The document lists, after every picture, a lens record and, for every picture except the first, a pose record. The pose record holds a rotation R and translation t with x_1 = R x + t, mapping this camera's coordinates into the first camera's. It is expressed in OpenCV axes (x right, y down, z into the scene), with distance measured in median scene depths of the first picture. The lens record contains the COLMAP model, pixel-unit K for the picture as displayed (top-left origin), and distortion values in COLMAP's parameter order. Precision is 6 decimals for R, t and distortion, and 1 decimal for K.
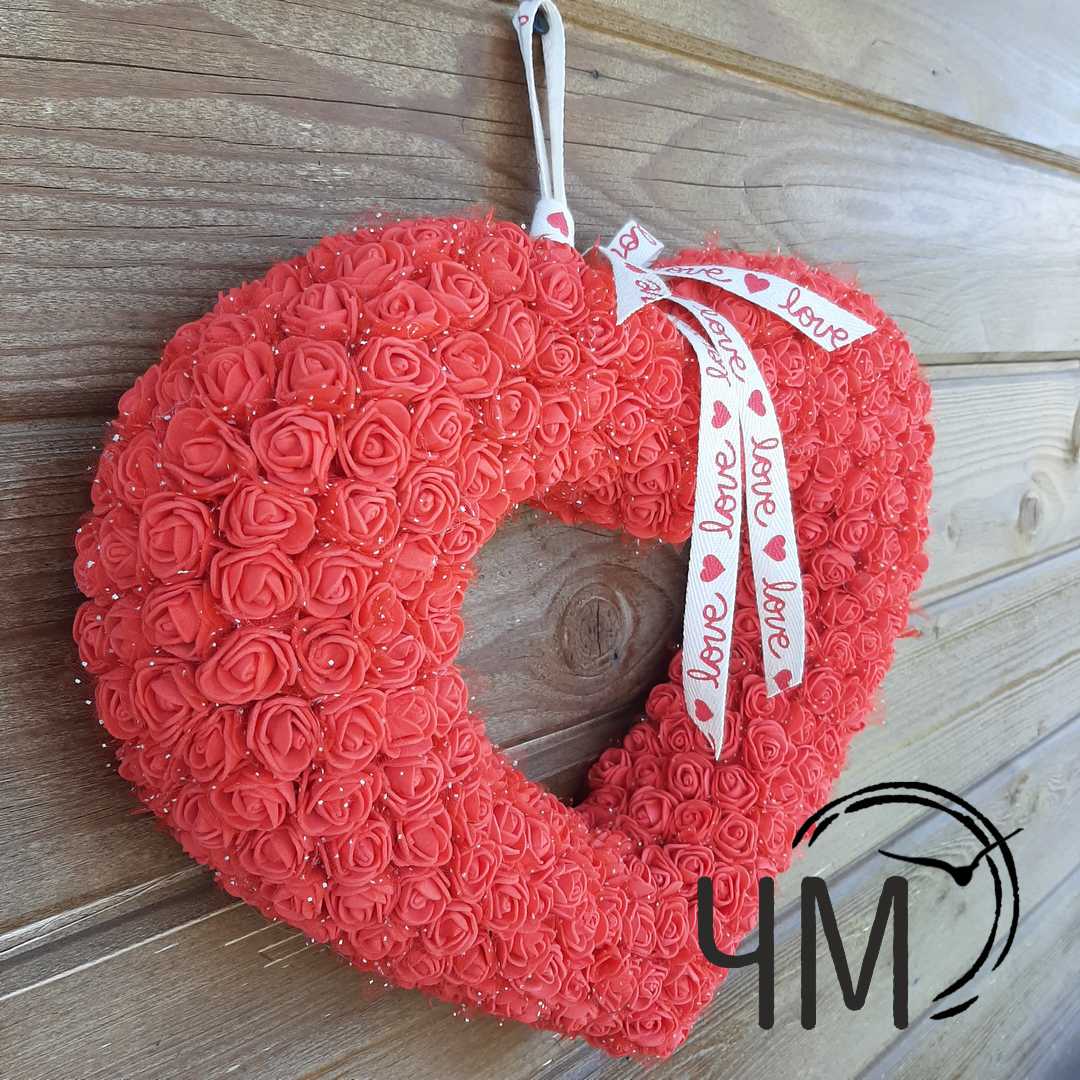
lens RADIAL K [[1156.1, 0, 531.6], [0, 1156.1, 536.5], [0, 0, 1]] dist [0.073737, -0.194796]
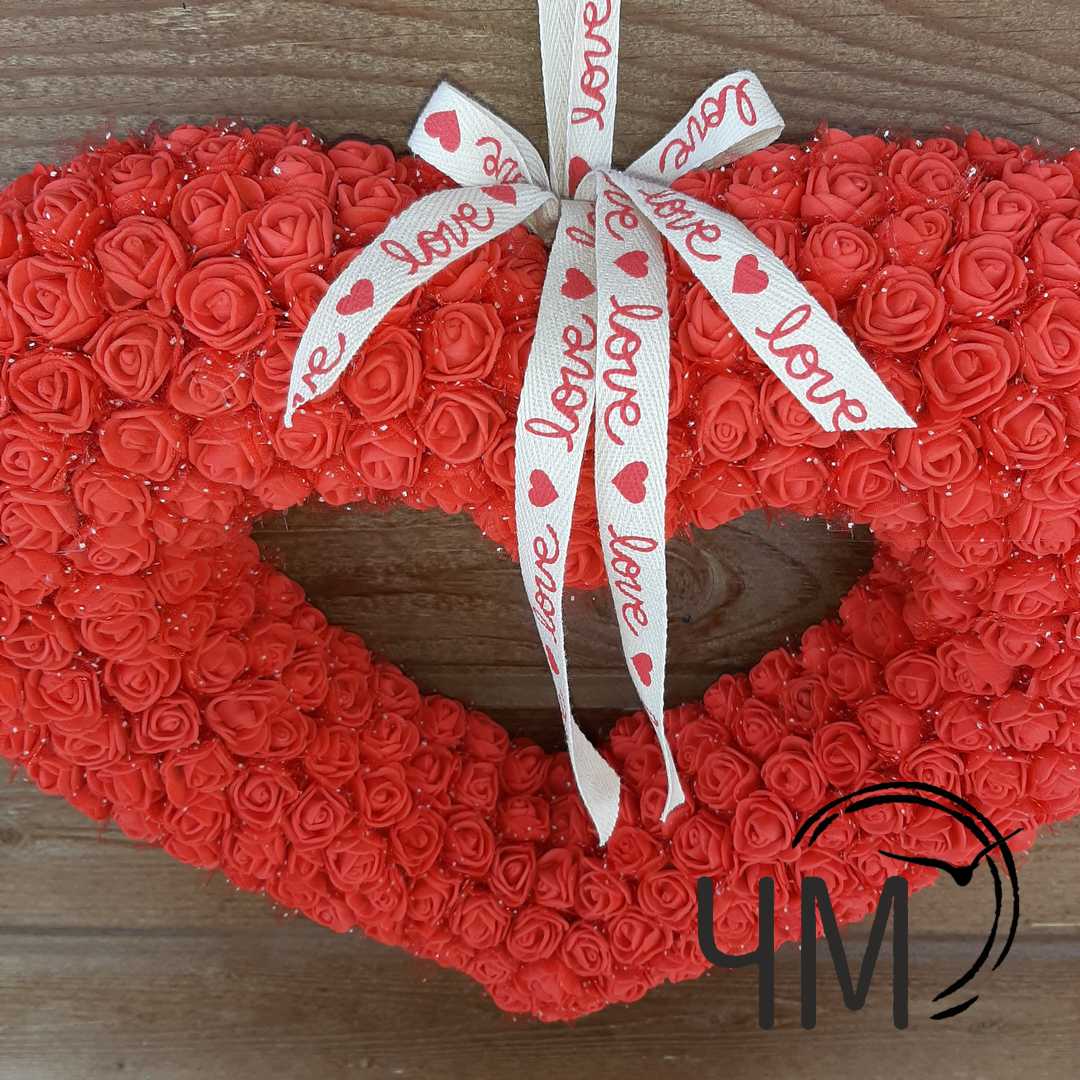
lens RADIAL K [[1156.1, 0, 531.6], [0, 1156.1, 536.5], [0, 0, 1]] dist [0.073737, -0.194796]
pose [[0.688789, 0.442546, -0.574215, 0.543845], [-0.132779, 0.855674, 0.500192, -0.408720], [0.712699, -0.268283, 0.648139, 0.529924]]
